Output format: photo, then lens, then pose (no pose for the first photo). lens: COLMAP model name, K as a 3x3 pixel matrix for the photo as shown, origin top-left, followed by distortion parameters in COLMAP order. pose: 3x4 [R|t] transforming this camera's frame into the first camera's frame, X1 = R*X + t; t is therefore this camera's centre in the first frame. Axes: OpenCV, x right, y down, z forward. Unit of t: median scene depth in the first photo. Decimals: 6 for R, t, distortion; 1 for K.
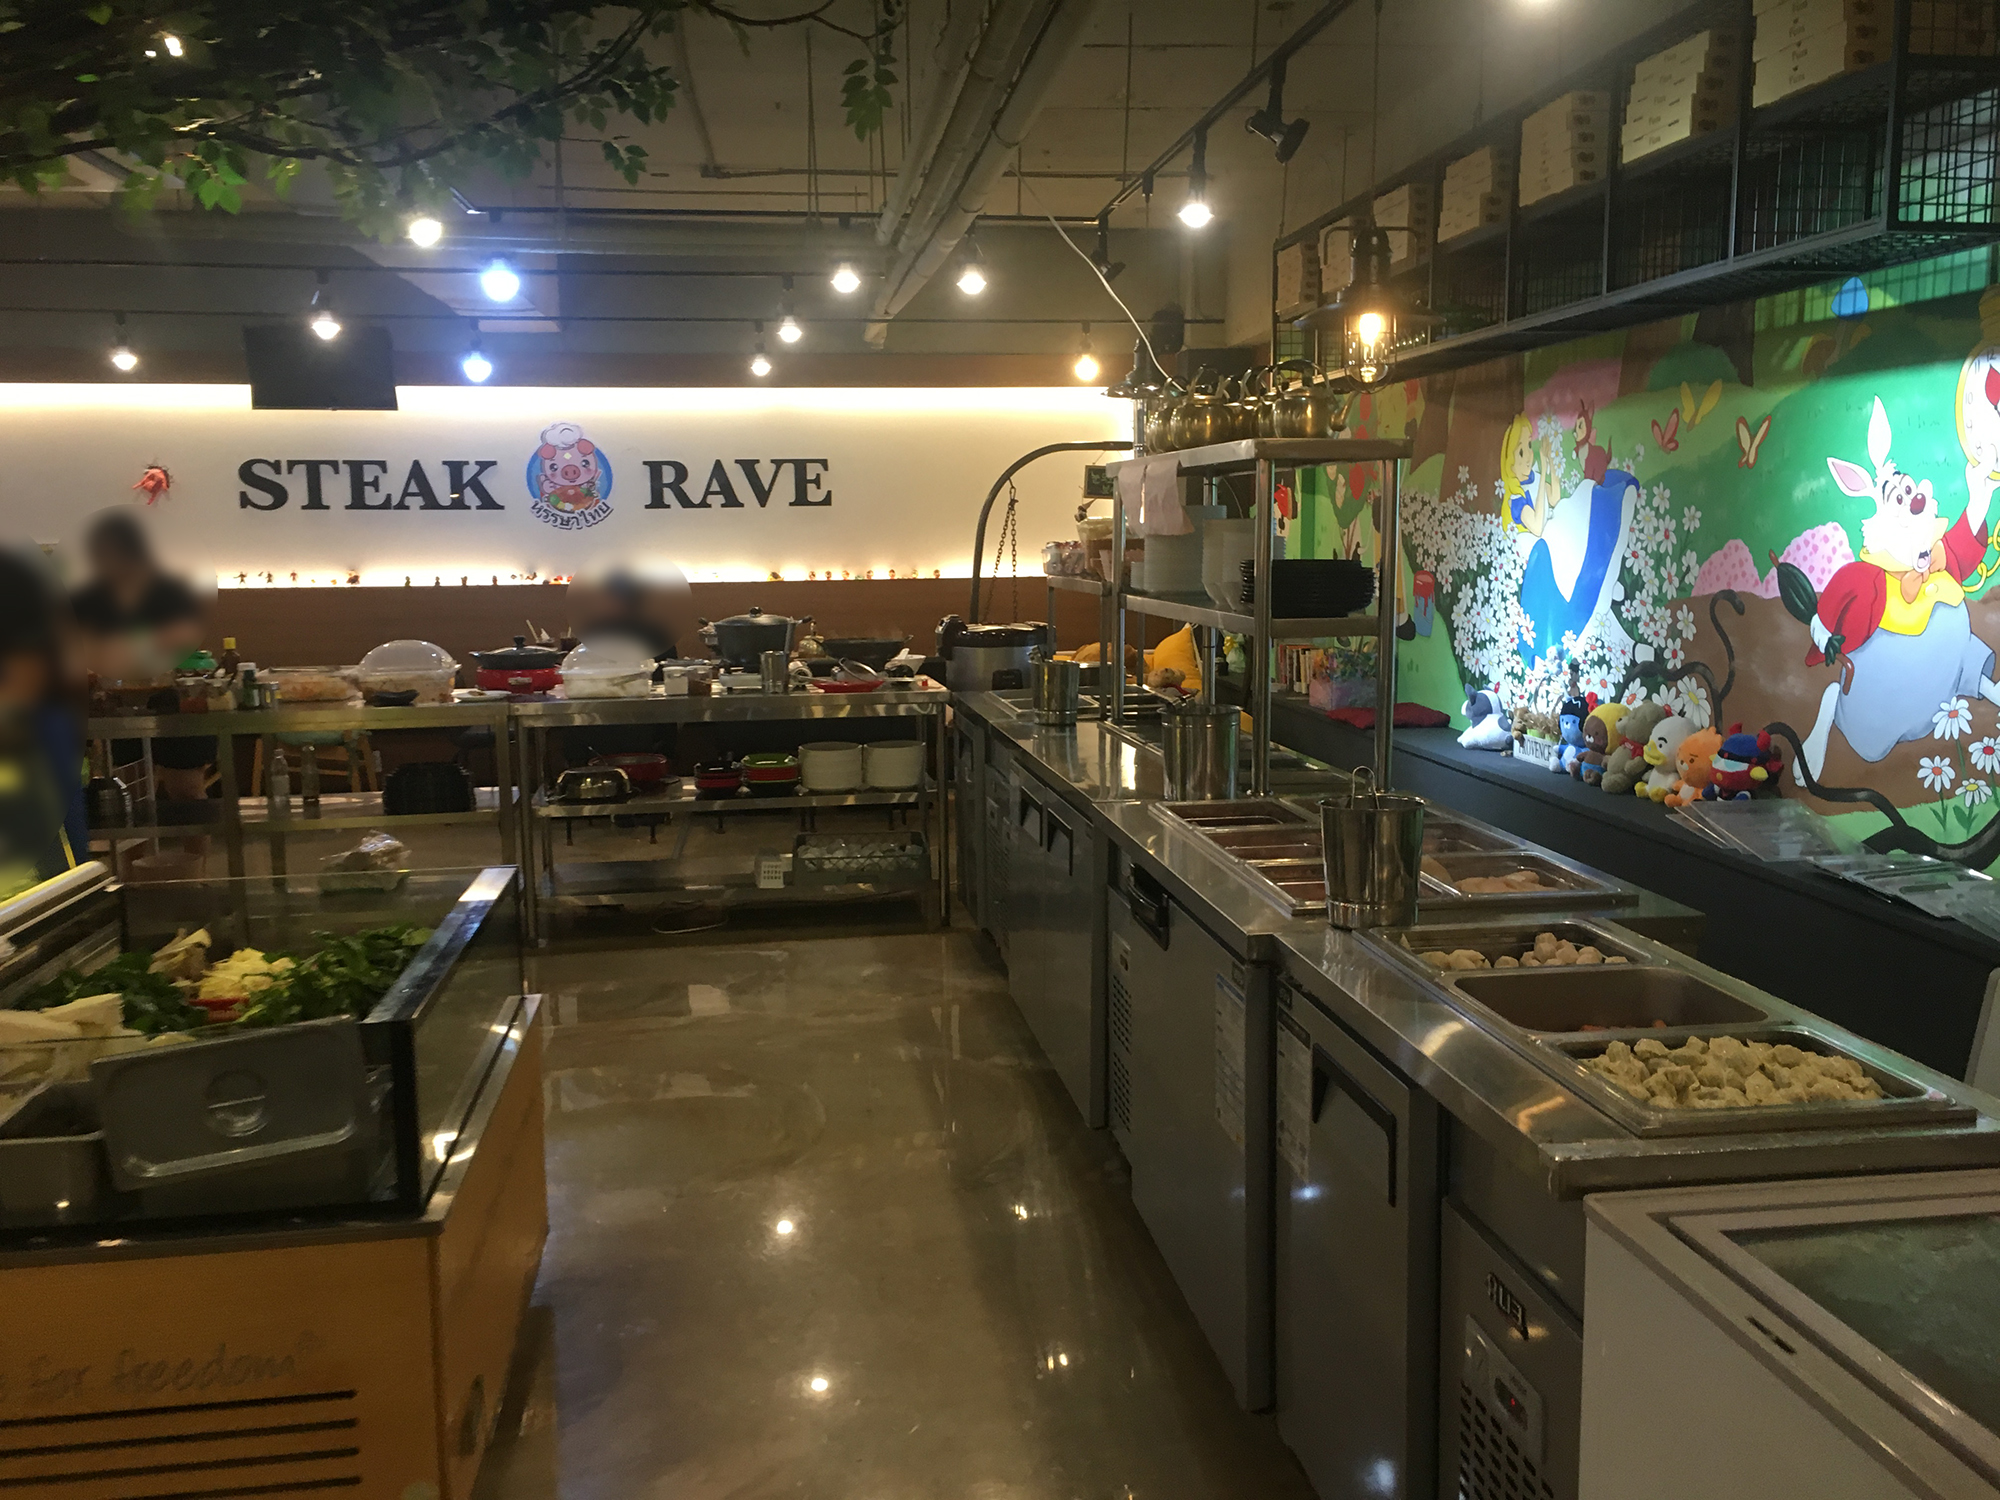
lens RADIAL K [[1704.8, 0, 997.3], [0, 1704.8, 736.1], [0, 0, 1]] dist [0.096086, -0.135823]
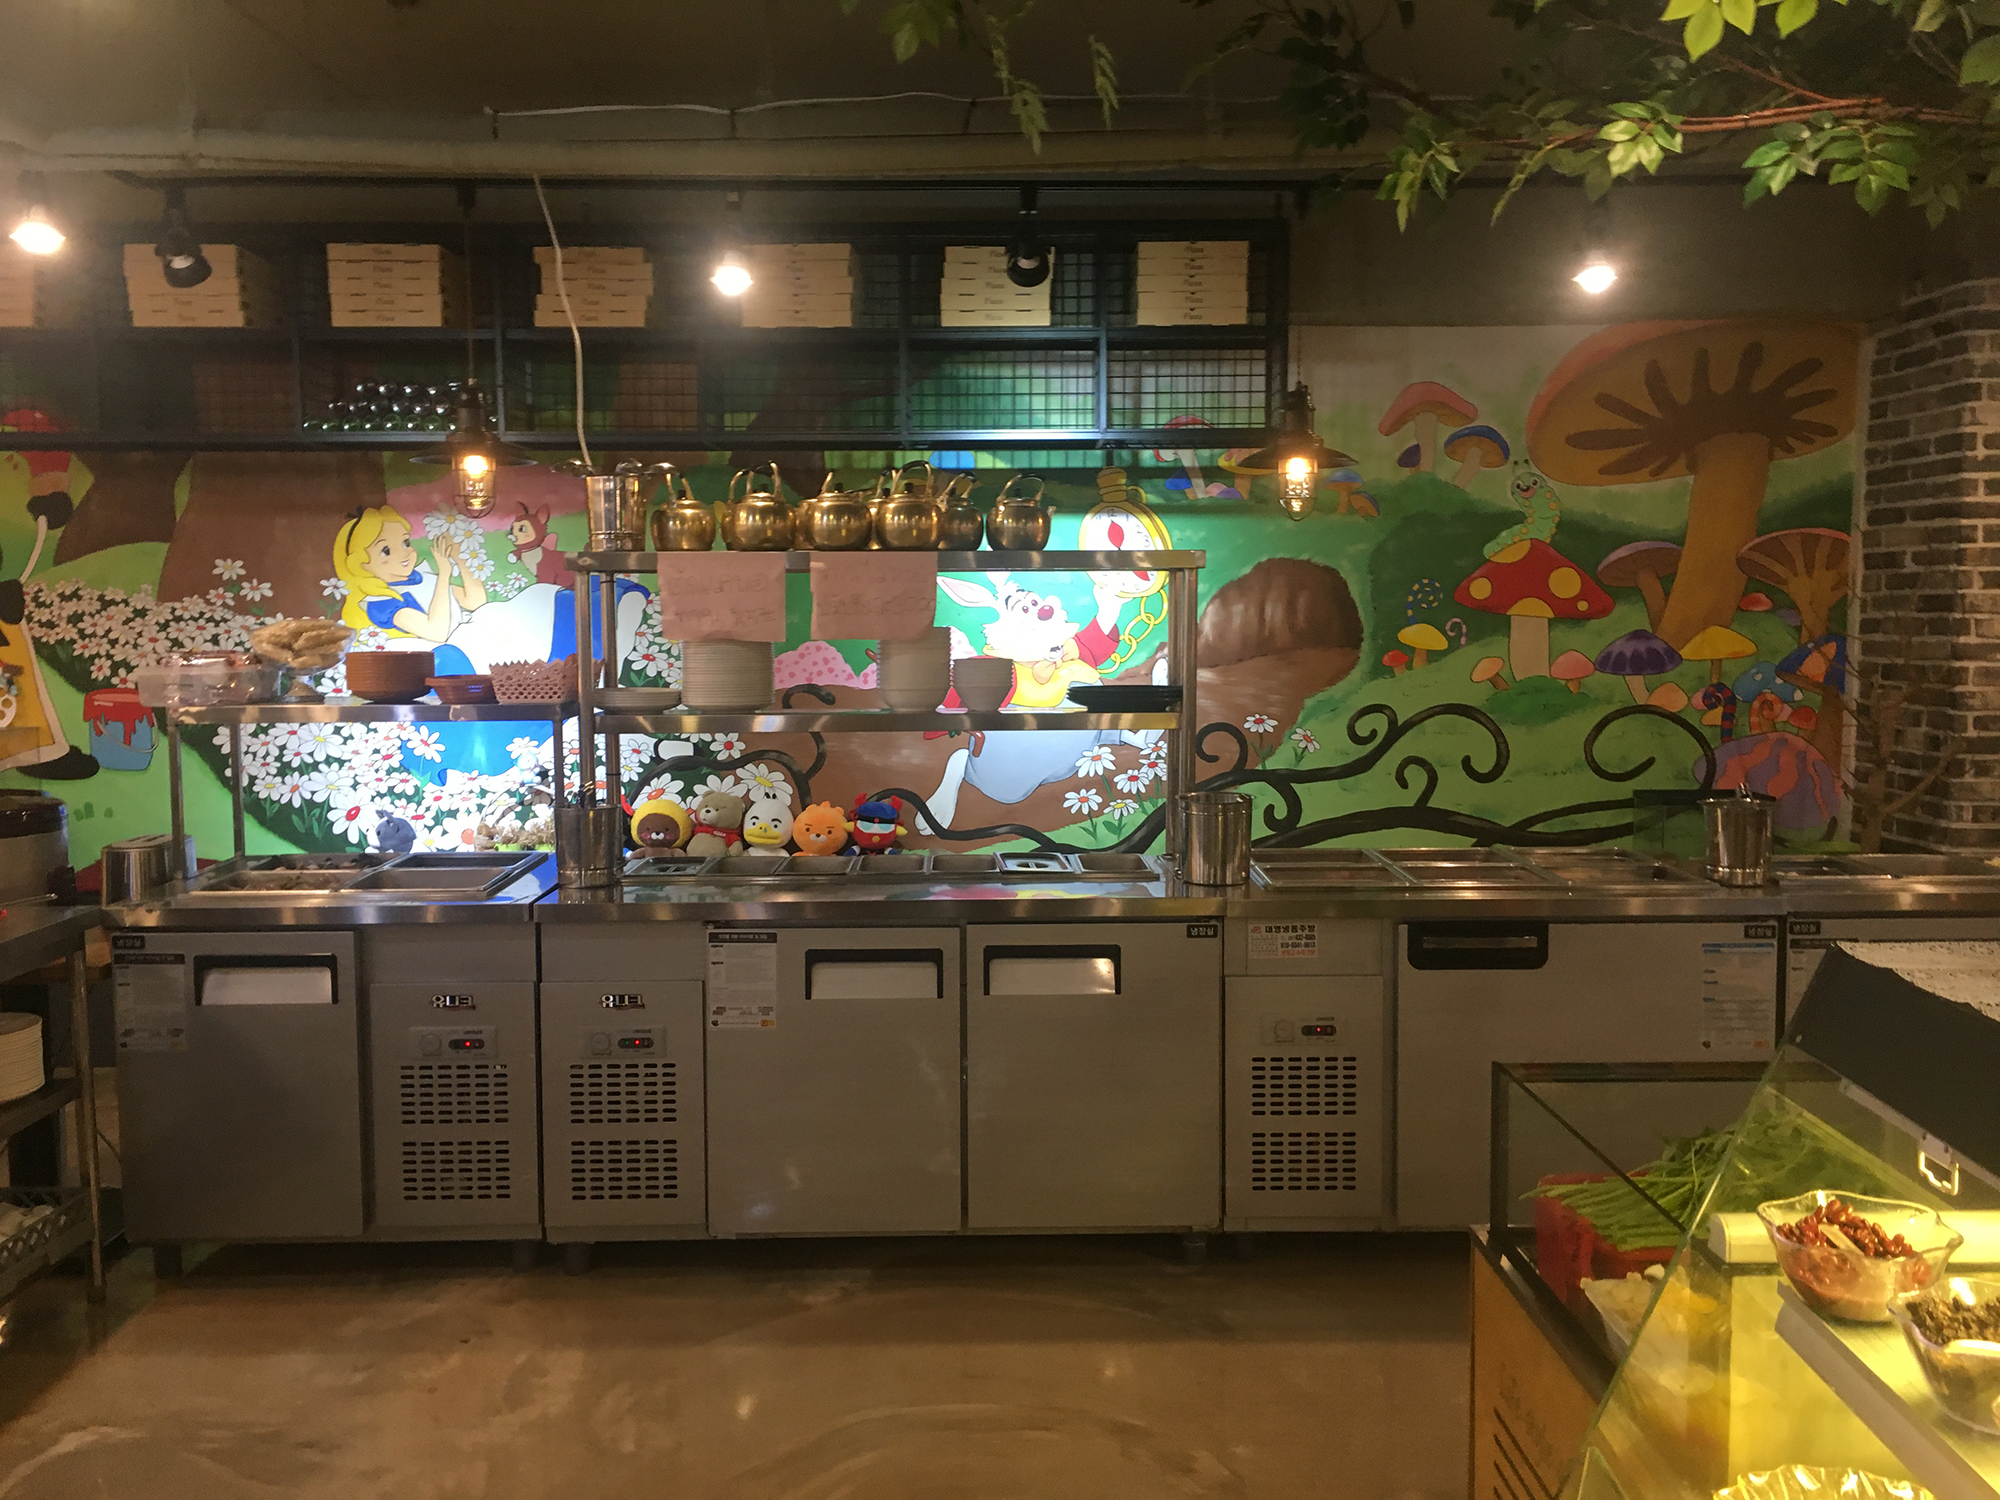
lens RADIAL K [[1704.8, 0, 997.3], [0, 1704.8, 736.1], [0, 0, 1]] dist [0.096086, -0.135823]
pose [[0.134199, -0.065694, 0.988774, -0.679420], [0.126739, 0.990744, 0.048623, -0.087074], [-0.982816, 0.118791, 0.141283, 0.694013]]
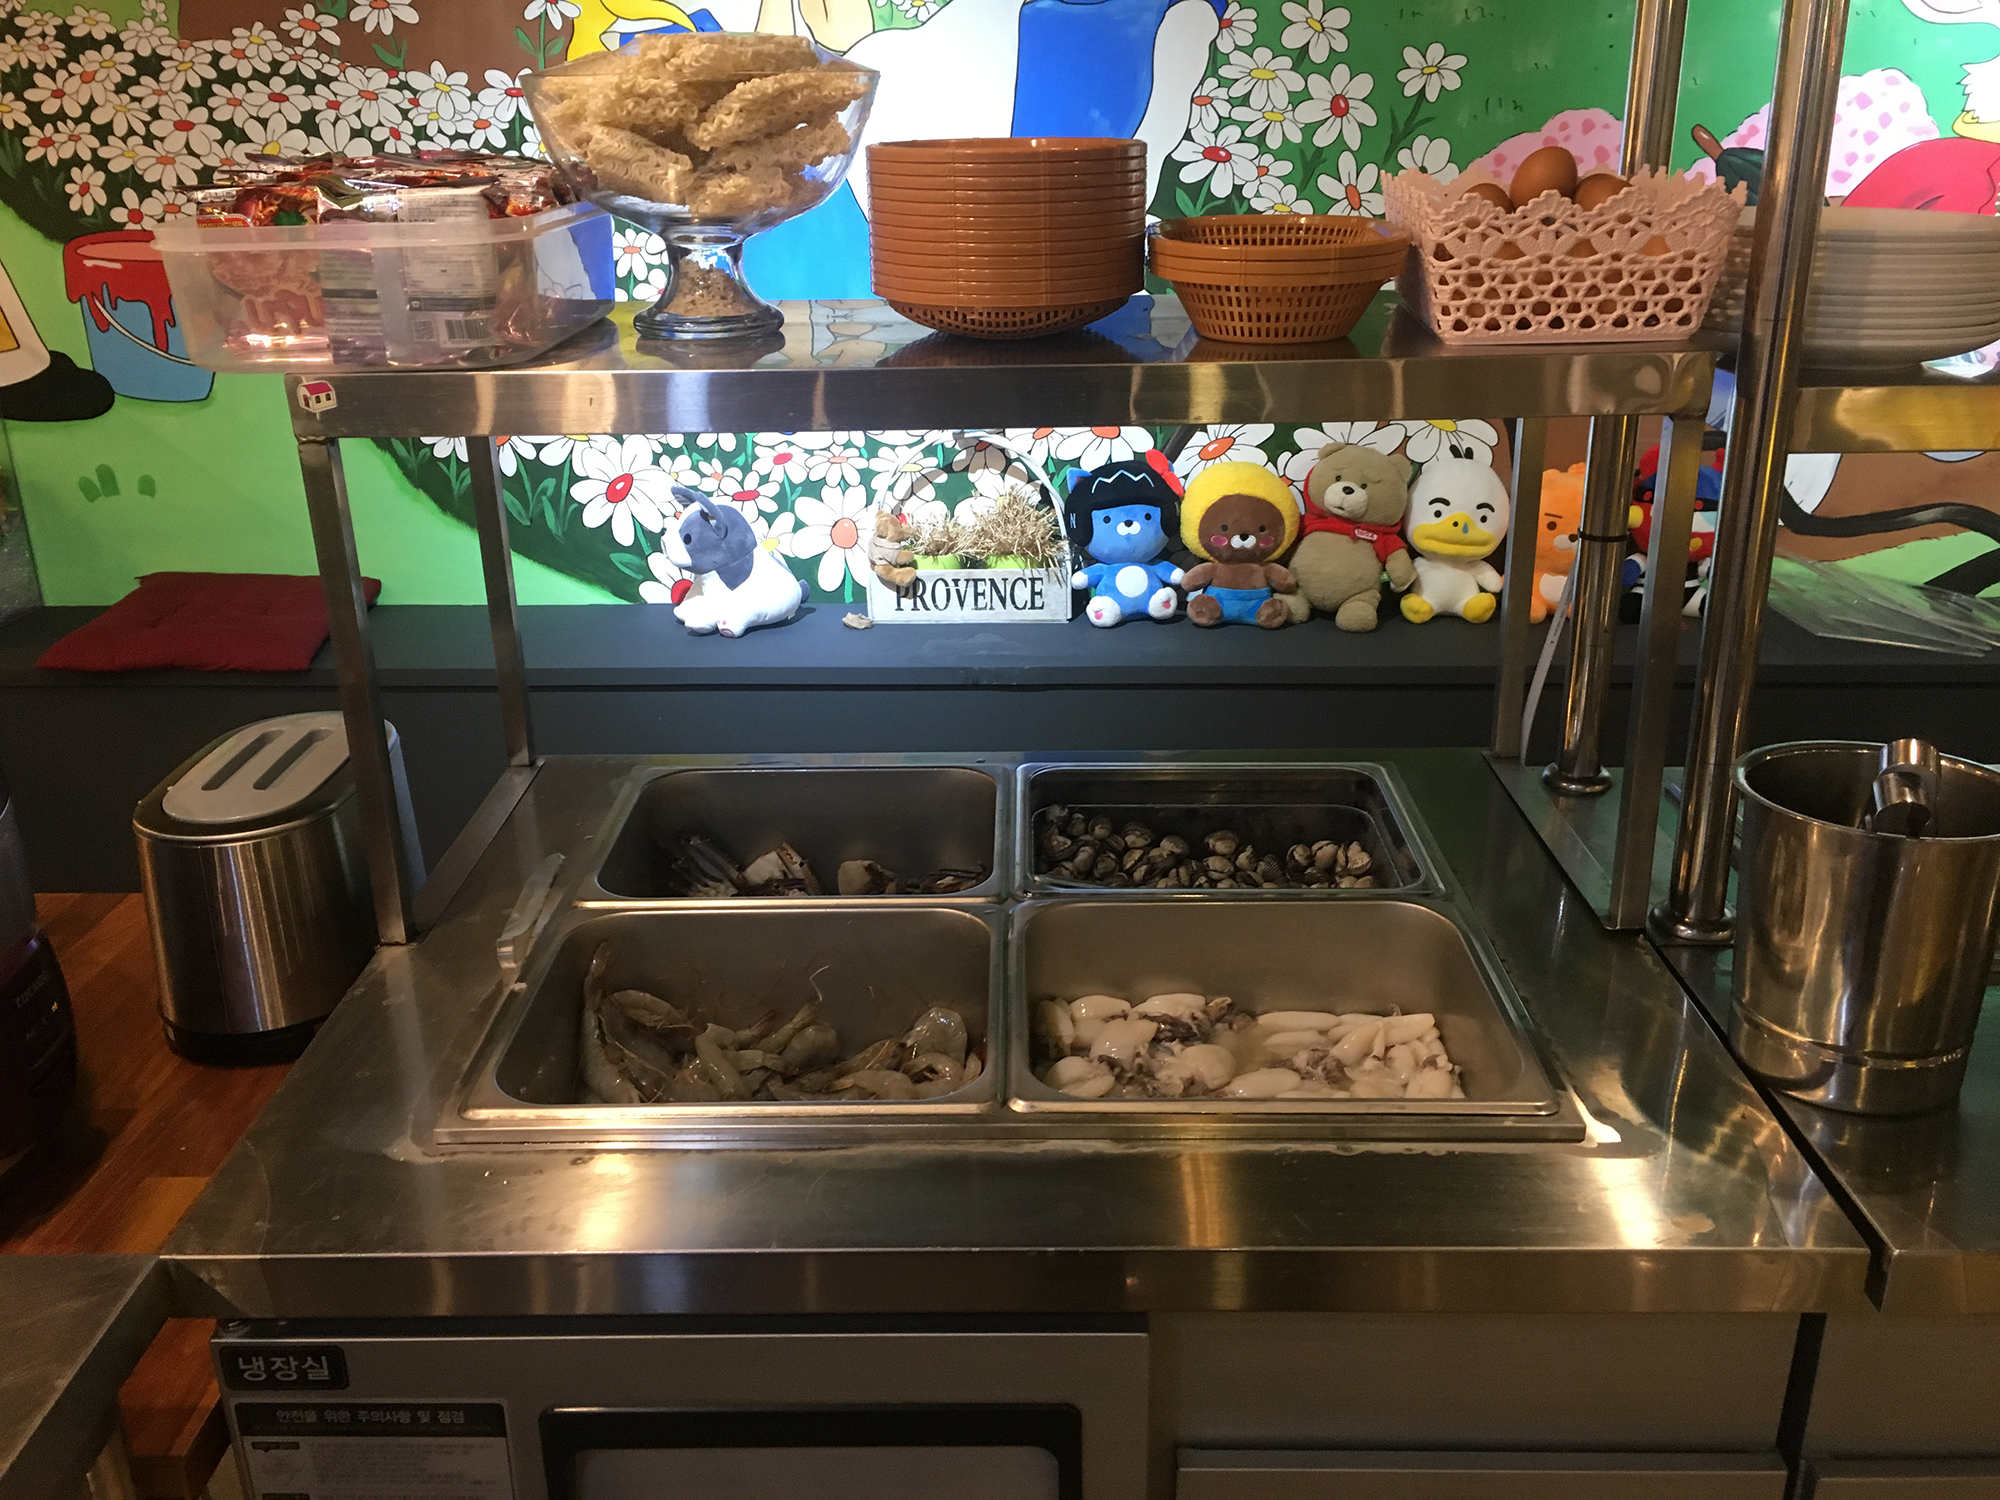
lens RADIAL K [[1704.8, 0, 997.3], [0, 1704.8, 736.1], [0, 0, 1]] dist [0.096086, -0.135823]
pose [[0.163754, -0.340871, 0.925738, -0.161218], [0.137596, 0.937125, 0.320725, -0.123759], [-0.976858, 0.074858, 0.200361, 1.042030]]
